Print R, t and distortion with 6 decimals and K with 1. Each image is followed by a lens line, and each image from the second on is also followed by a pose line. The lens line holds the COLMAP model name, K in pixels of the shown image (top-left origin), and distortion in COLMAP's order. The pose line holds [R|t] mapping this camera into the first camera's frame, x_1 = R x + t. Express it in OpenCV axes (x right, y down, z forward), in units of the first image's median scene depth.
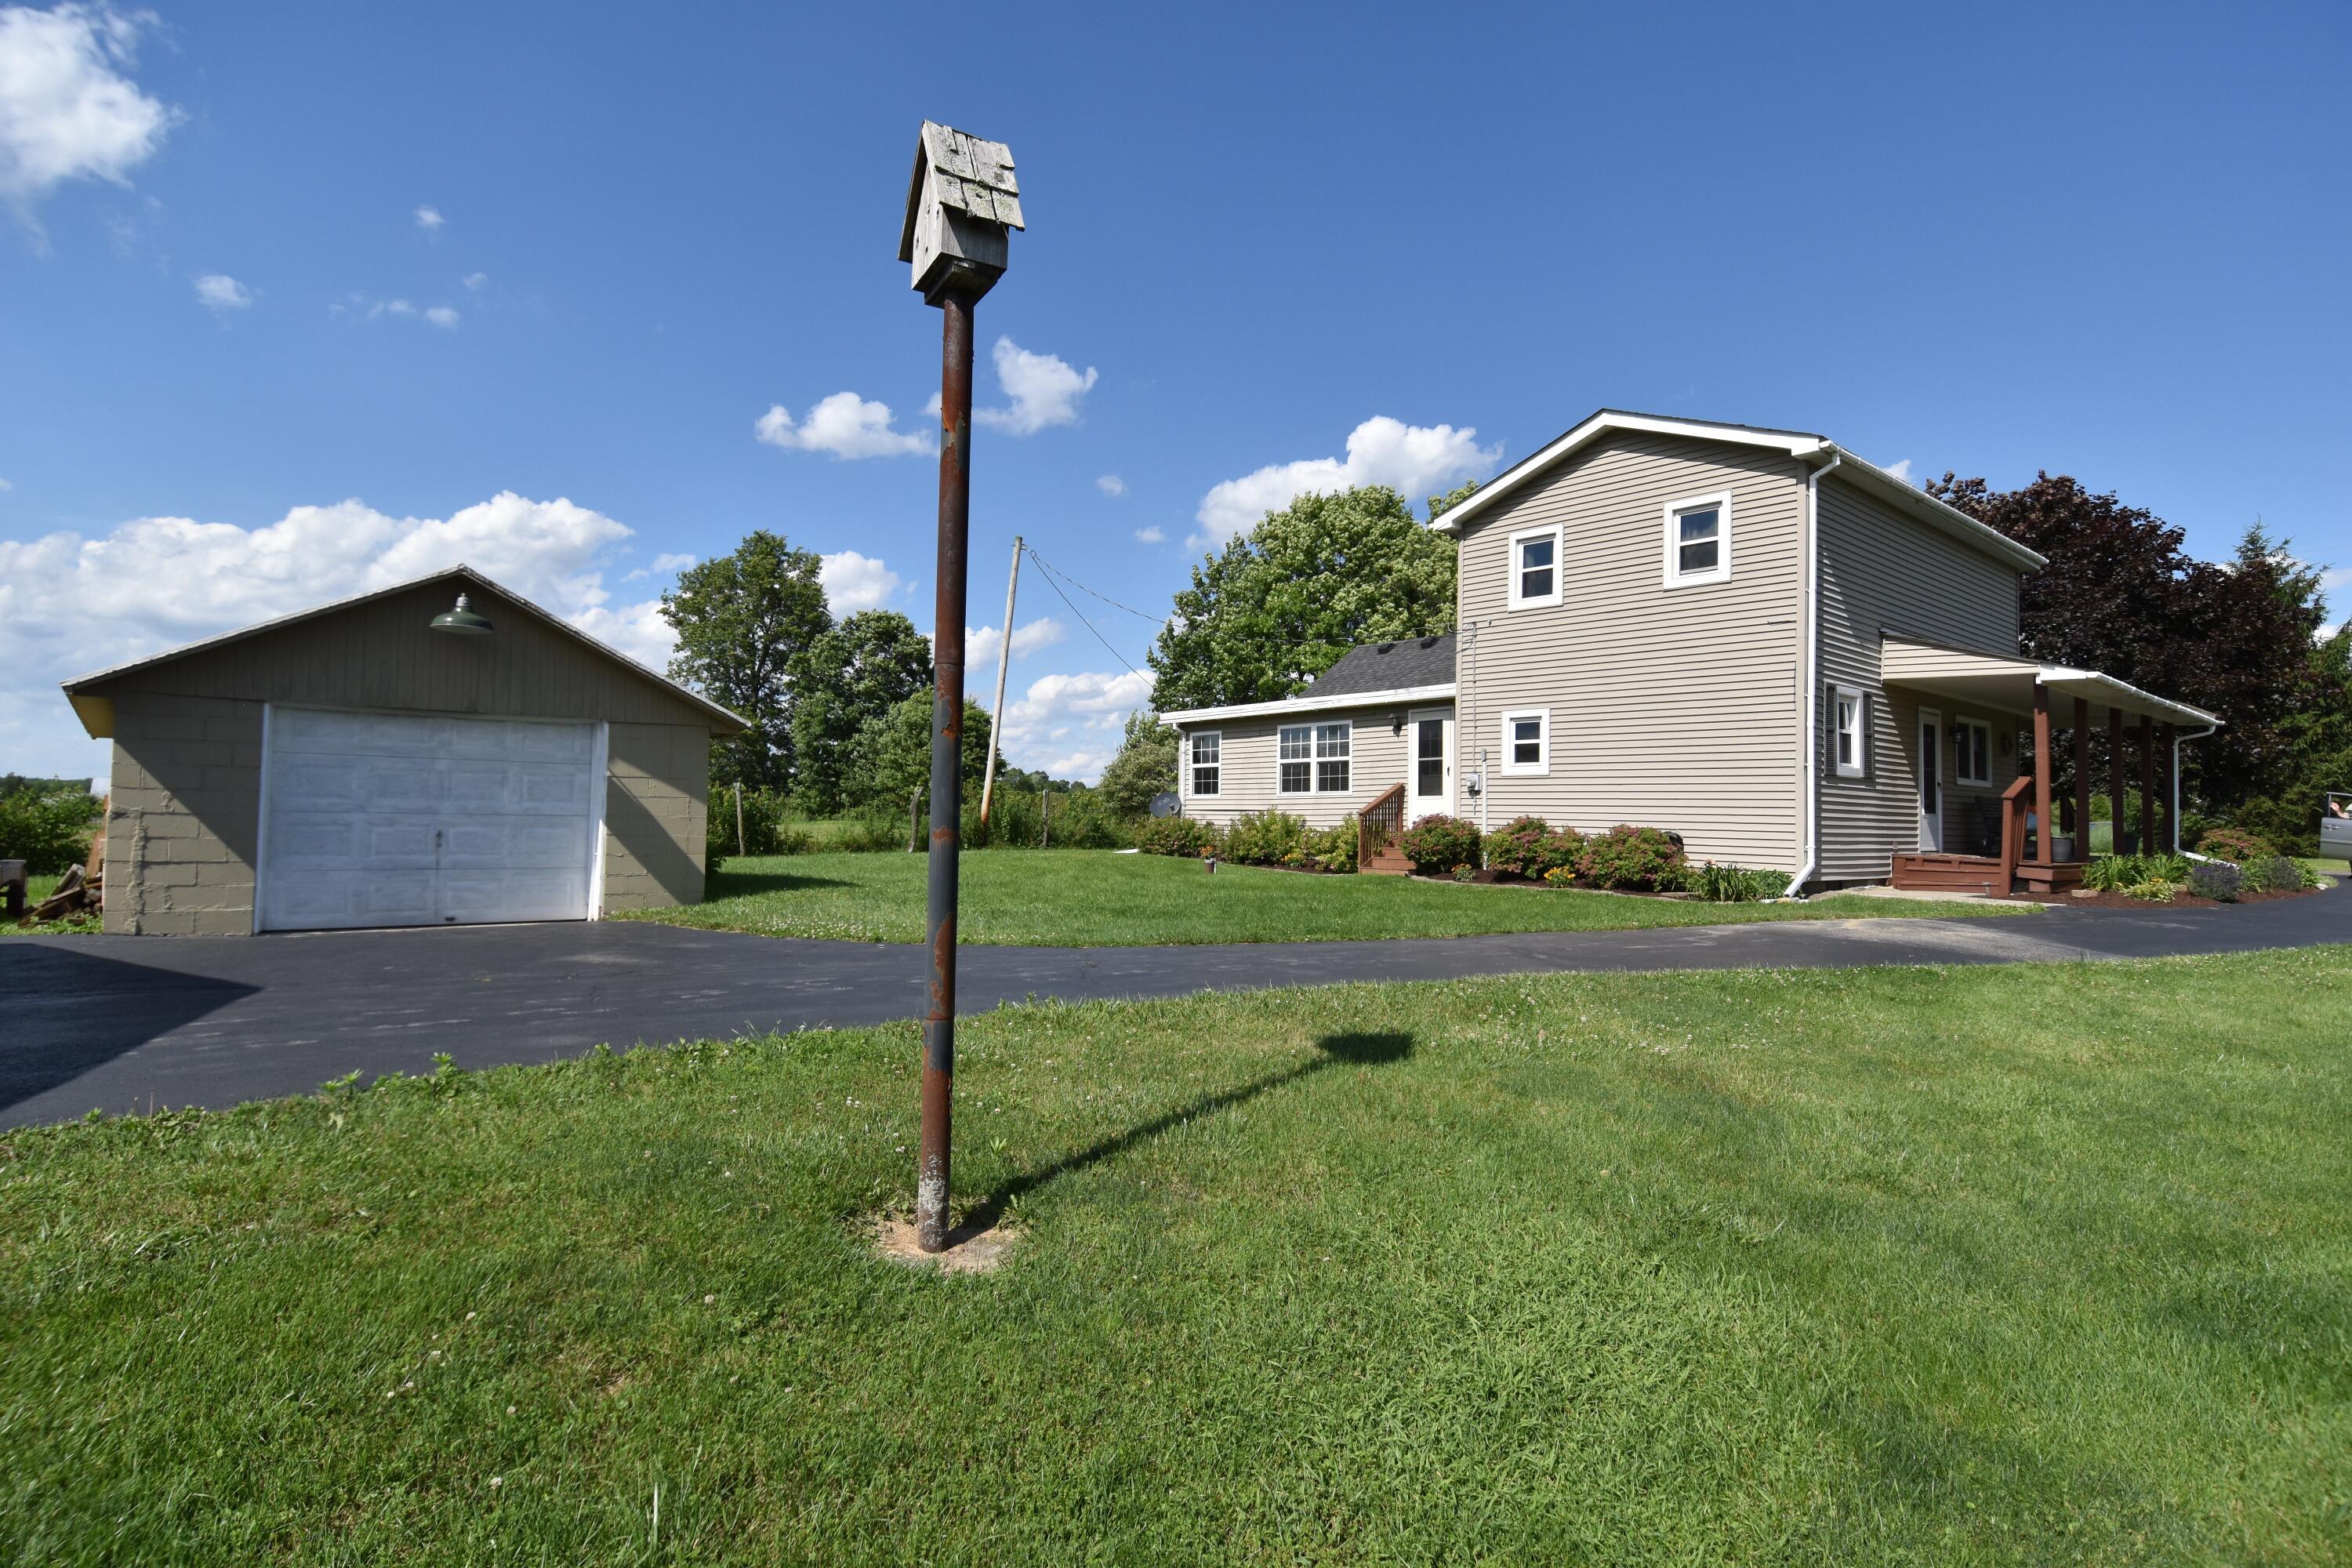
lens RADIAL K [[1223.2, 0, 1170.8], [0, 1223.2, 786.1], [0, 0, 1]] dist [0.052737, -0.056115]
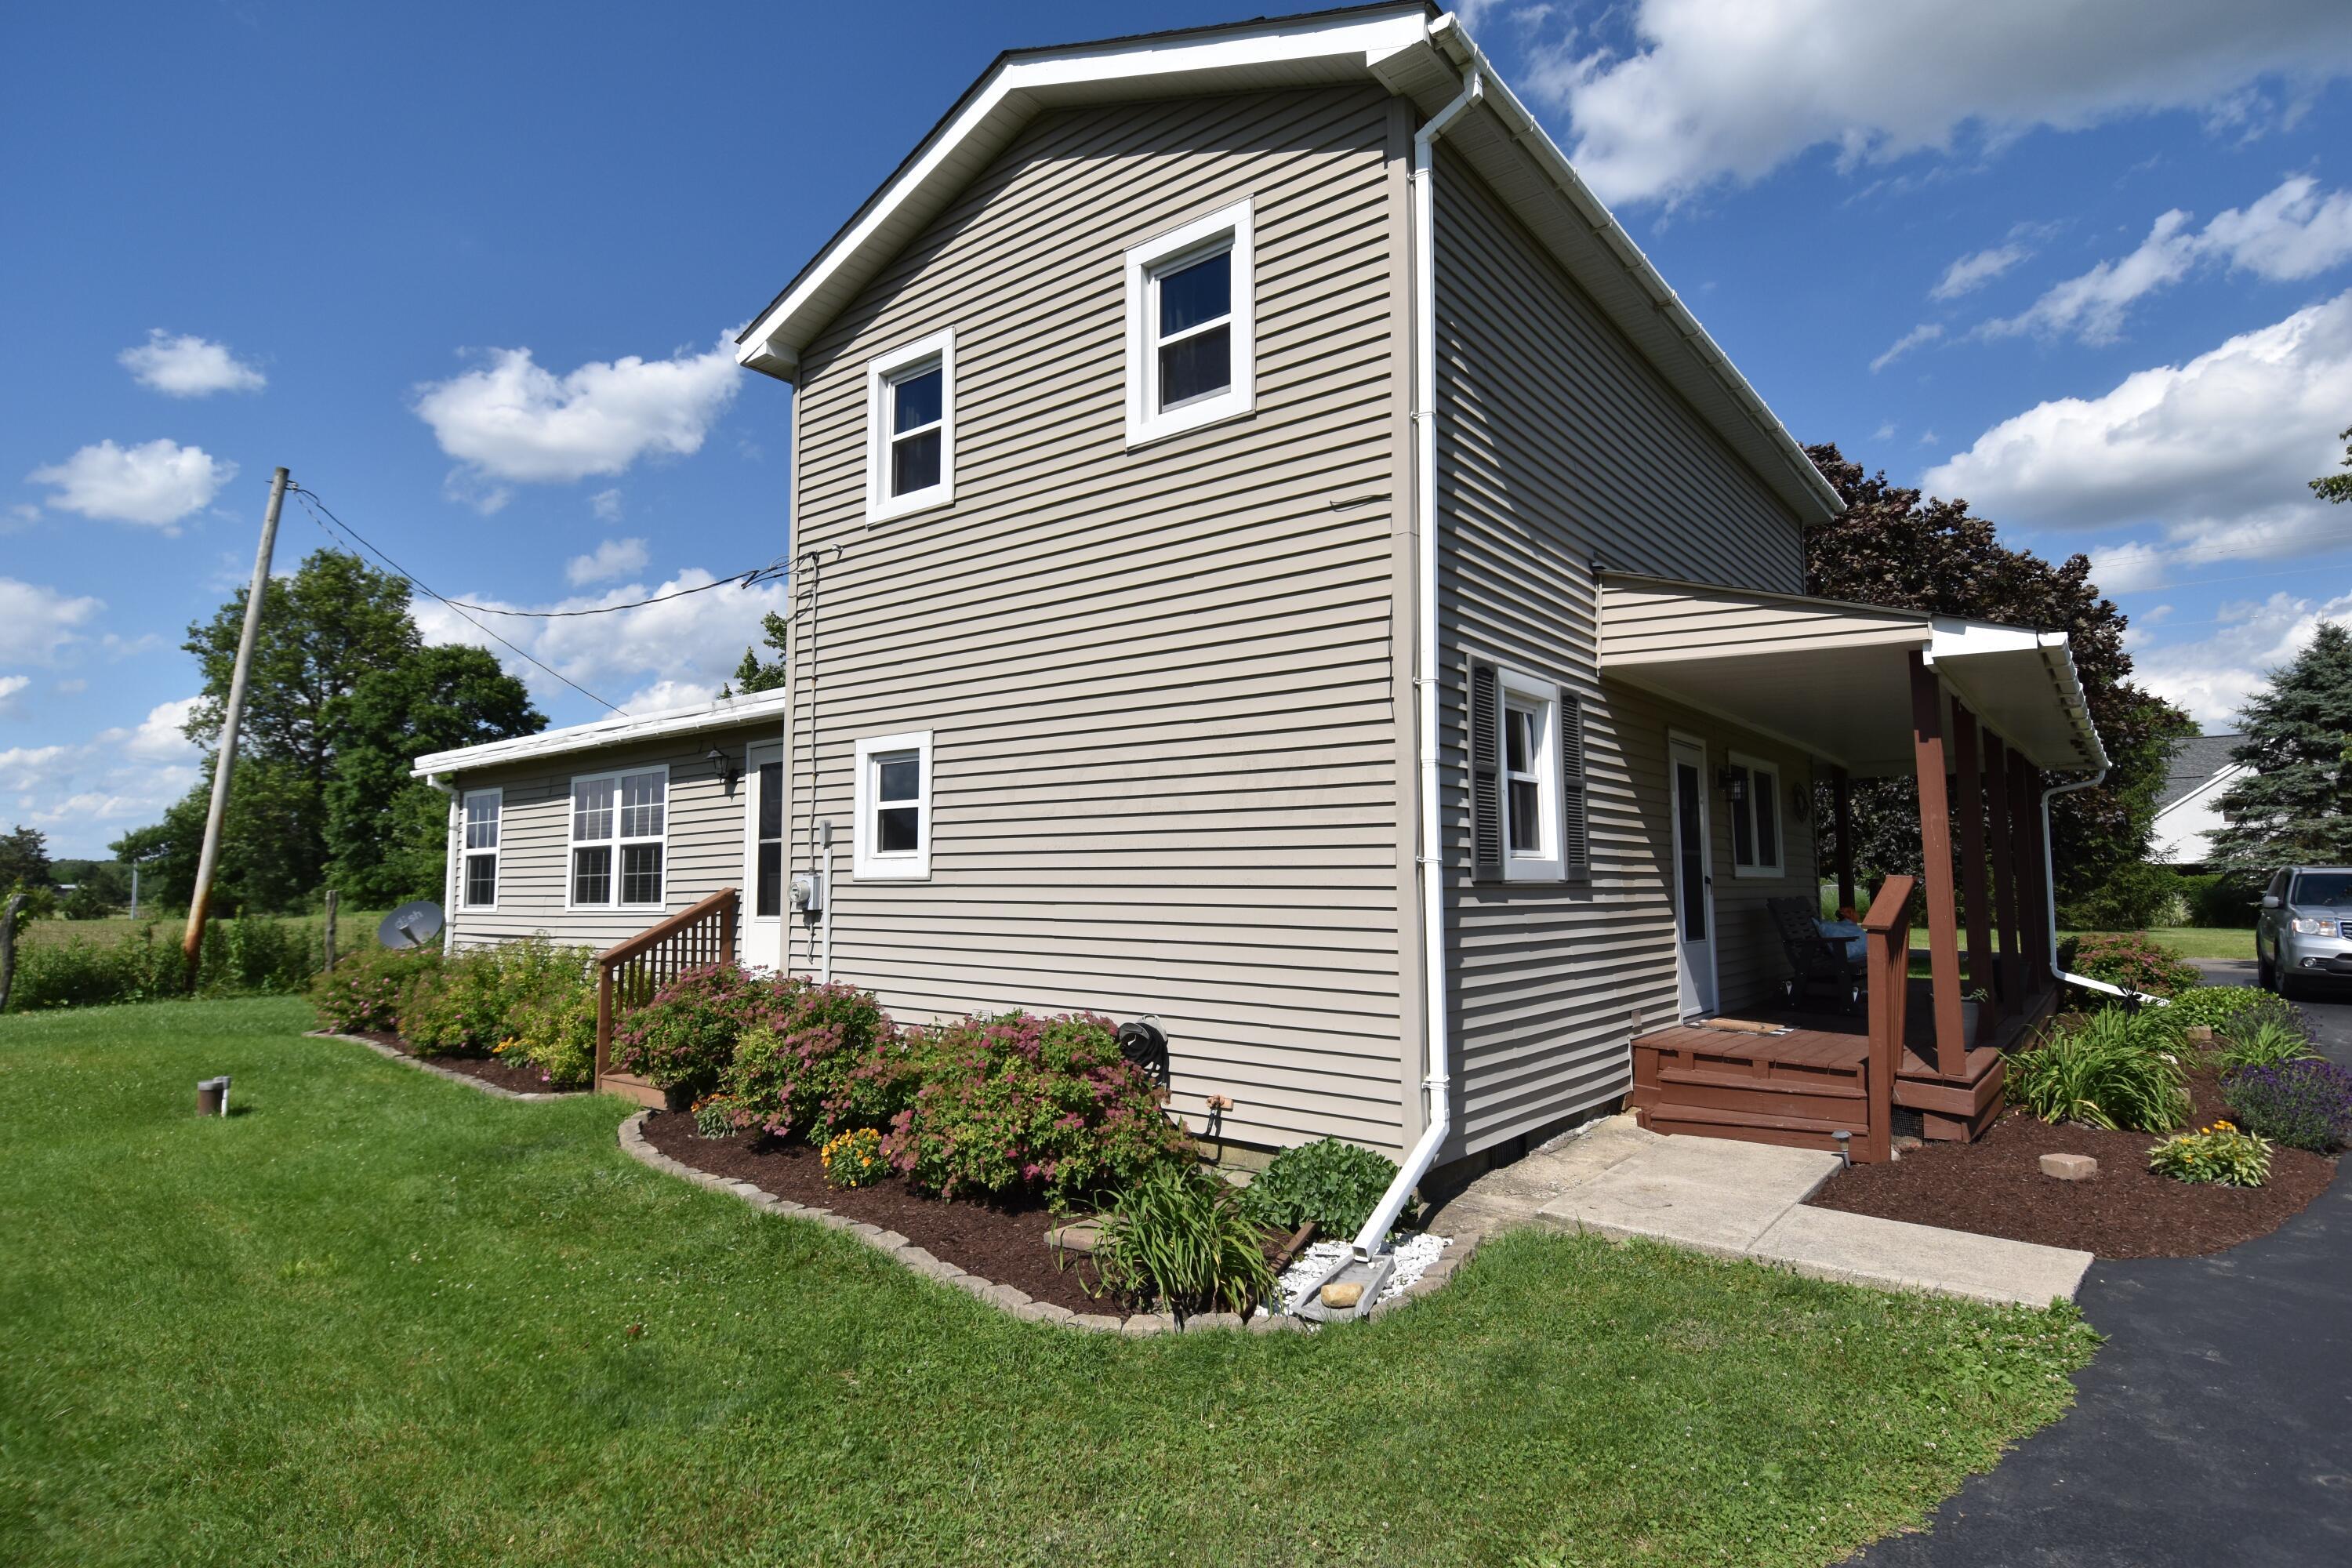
lens RADIAL K [[1223.2, 0, 1170.8], [0, 1223.2, 786.1], [0, 0, 1]] dist [0.052737, -0.056115]
pose [[0.984237, -0.005685, 0.176763, 0.369472], [0.014671, 0.998663, -0.049571, -0.022650], [-0.176245, 0.051383, 0.983004, 0.636133]]
